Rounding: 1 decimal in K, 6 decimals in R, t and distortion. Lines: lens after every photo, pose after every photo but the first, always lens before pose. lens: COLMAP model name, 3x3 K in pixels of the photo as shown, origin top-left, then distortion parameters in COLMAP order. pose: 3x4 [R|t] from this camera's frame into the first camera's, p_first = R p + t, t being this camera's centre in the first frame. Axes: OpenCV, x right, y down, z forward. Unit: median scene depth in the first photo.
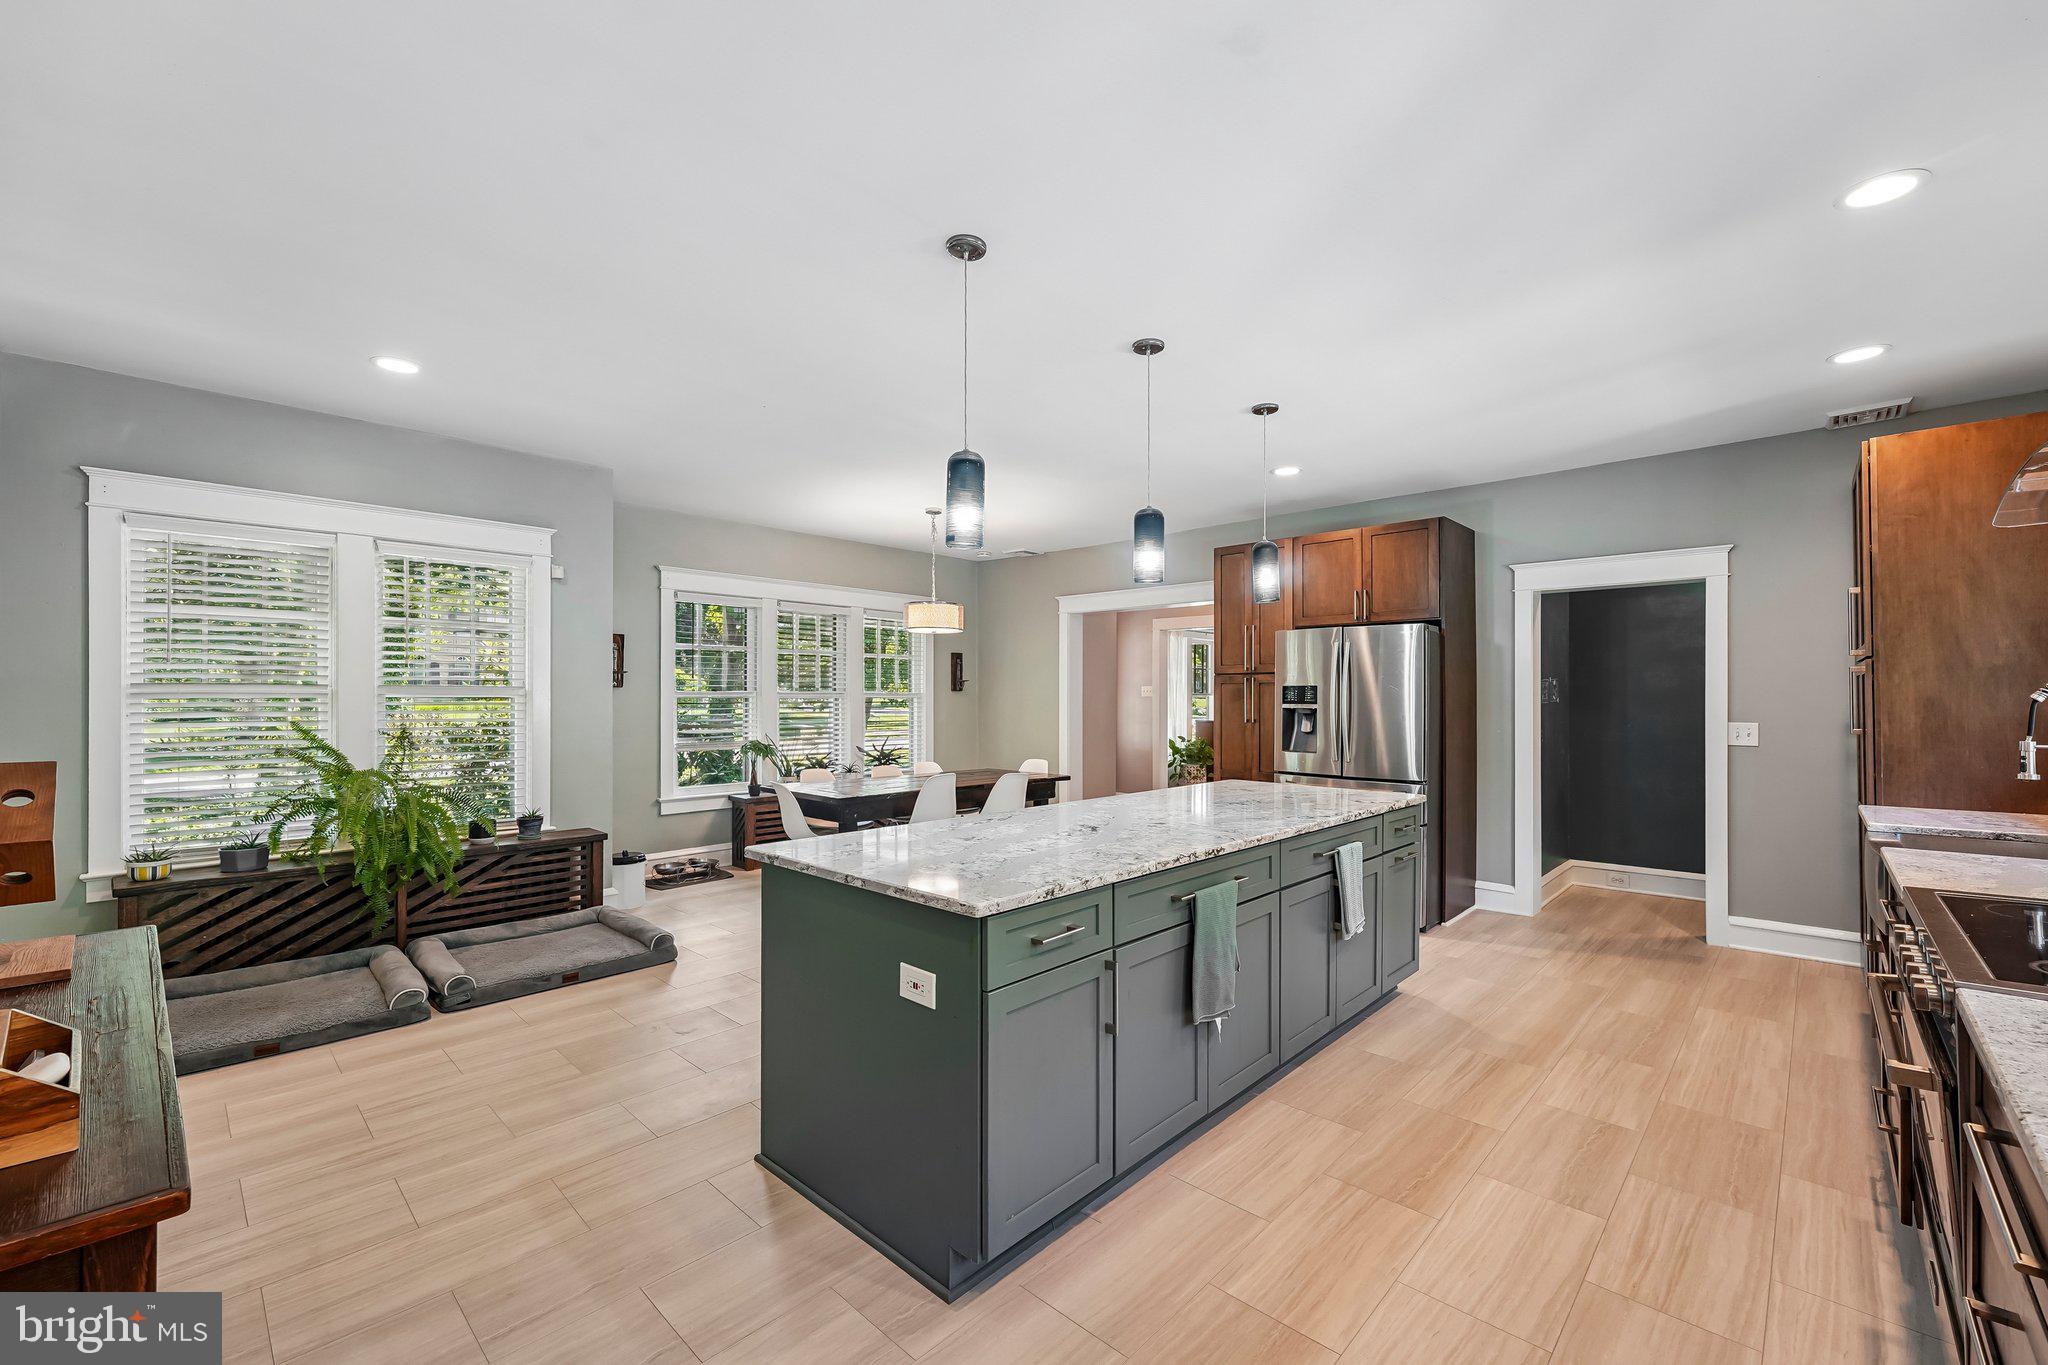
lens RADIAL K [[837.8, 0, 1027.2], [0, 837.8, 695.0], [0, 0, 1]] dist [-0.004103, 0.000077]
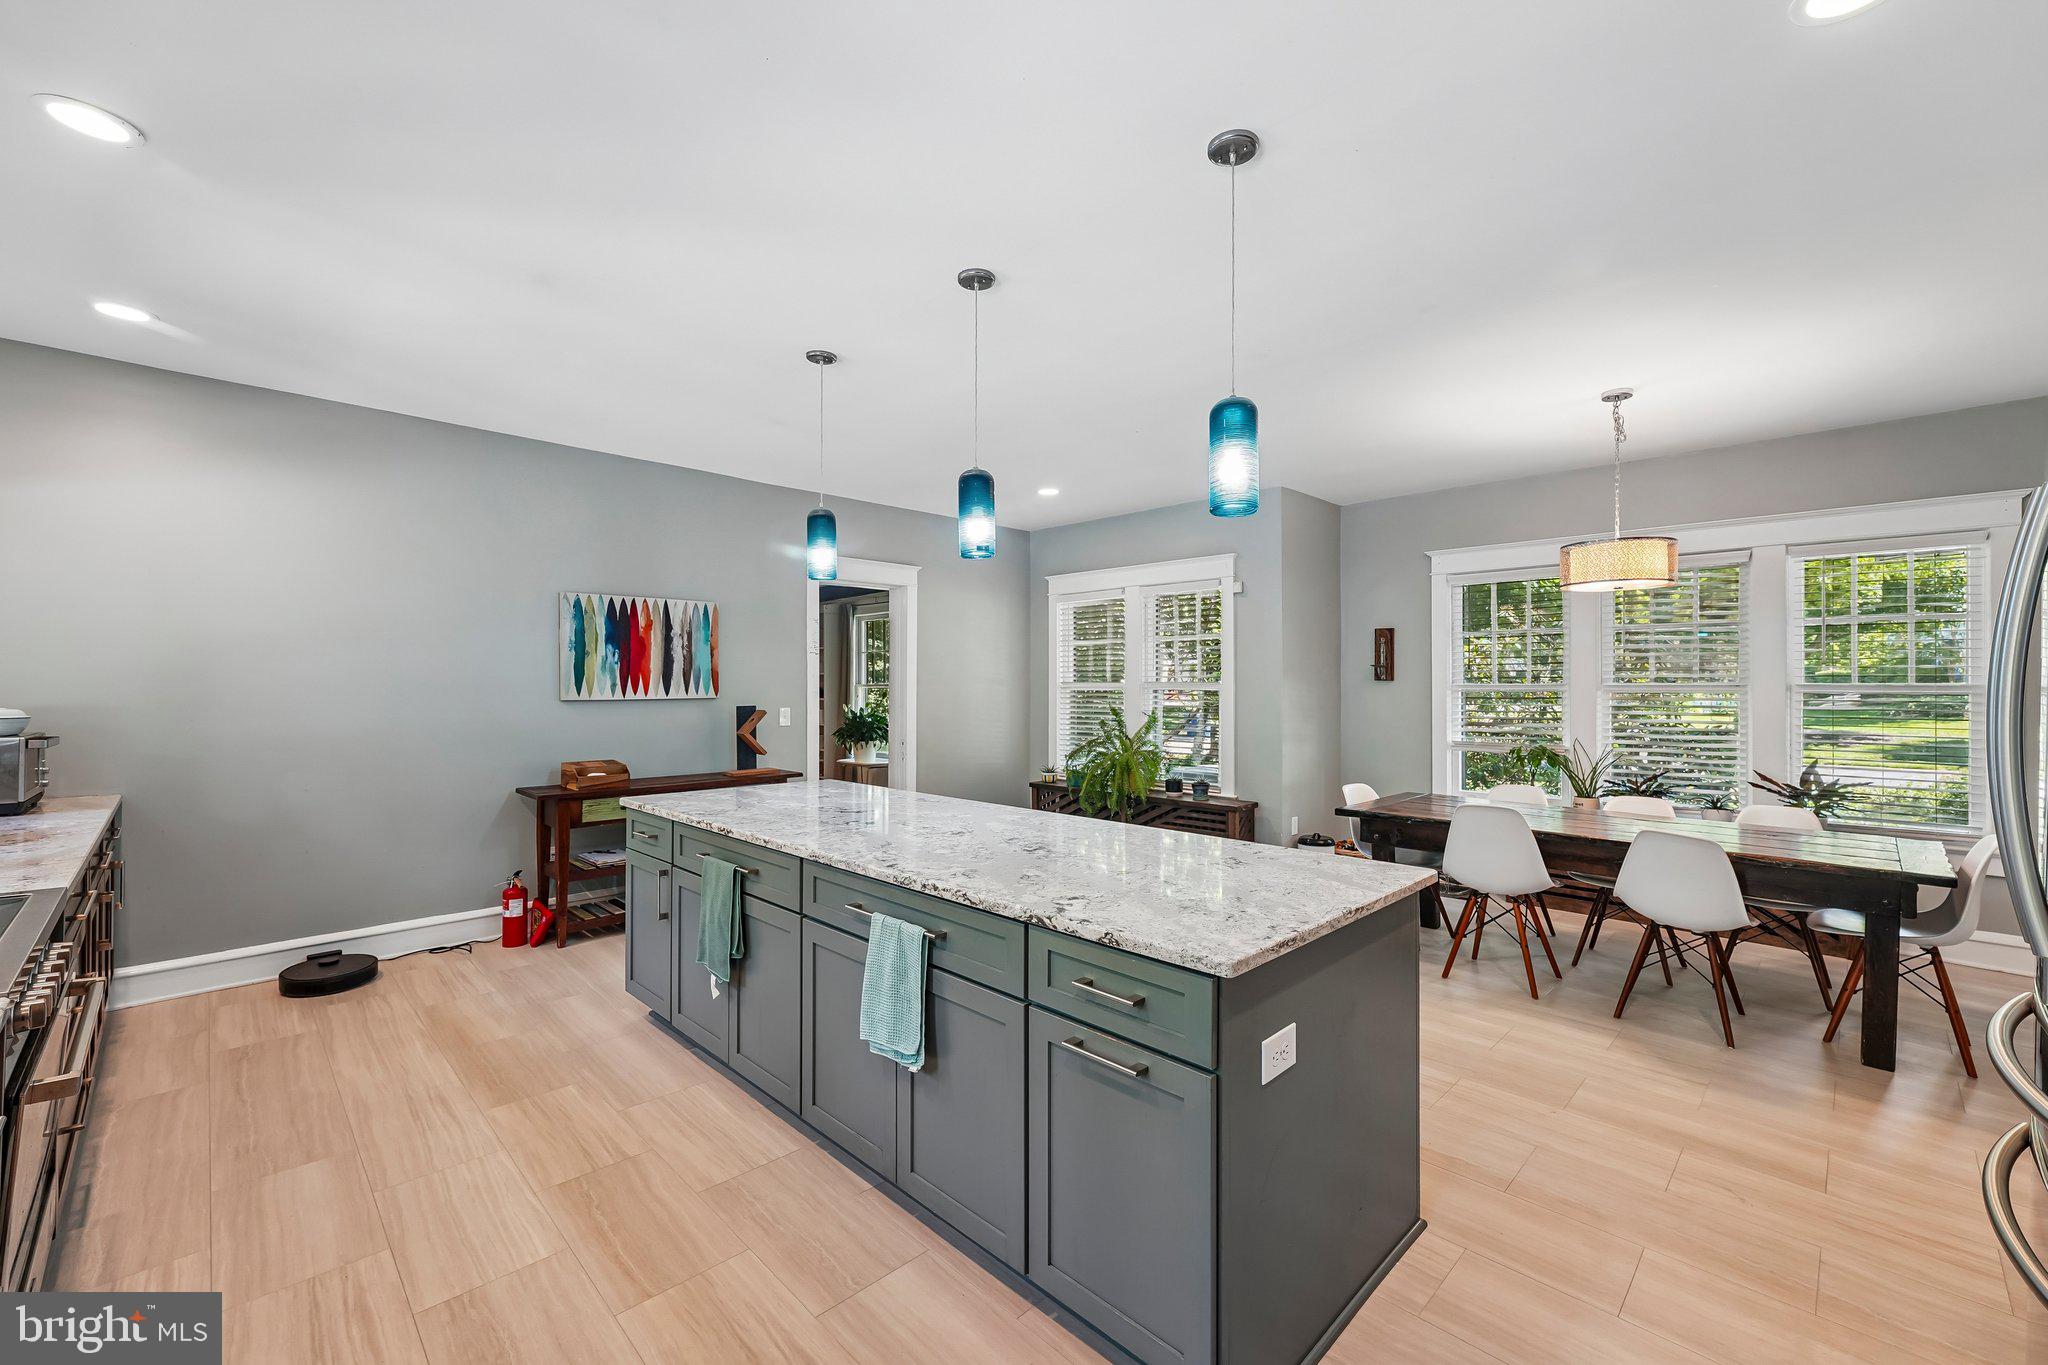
lens RADIAL K [[837.8, 0, 1018.2], [0, 837.8, 682.4], [0, 0, 1]] dist [-0.004103, 0.000077]
pose [[-0.036618, -0.005792, -0.999313, 1.384551], [-0.000250, 0.999983, -0.005787, -0.002890], [0.999329, 0.000038, -0.036619, 1.497434]]
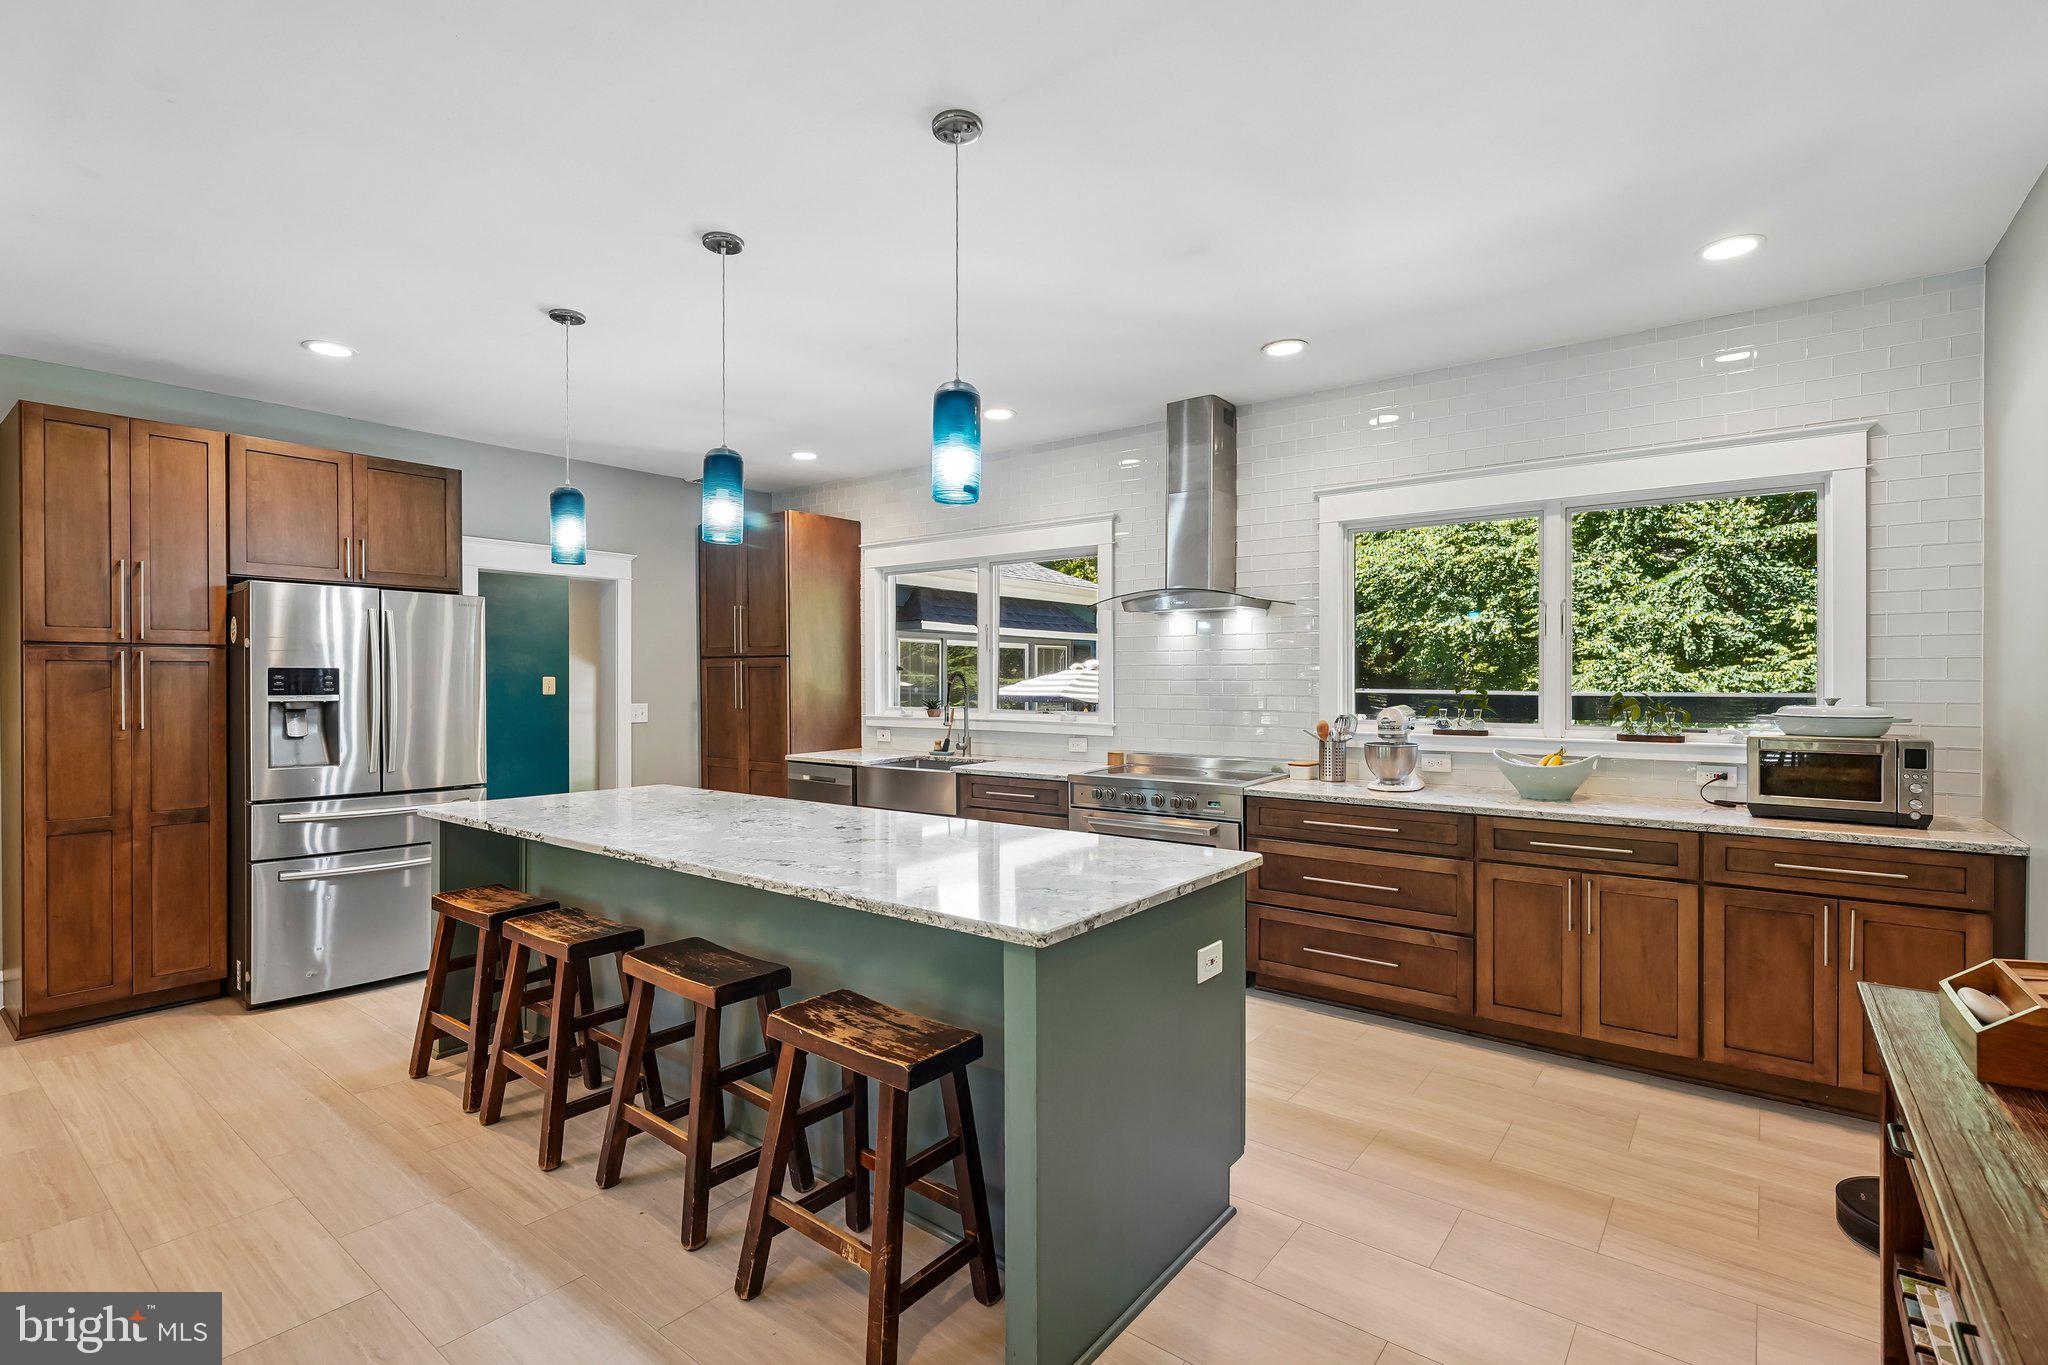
lens RADIAL K [[961.7, 0, 1005.5], [0, 961.7, 685.0], [0, 0, 1]] dist [-0.004348, -0.000160]
pose [[-0.089917, -0.007194, 0.995923, -1.106763], [-0.001485, 0.999974, 0.007089, -0.008466], [-0.995948, -0.000841, -0.089925, 1.153003]]
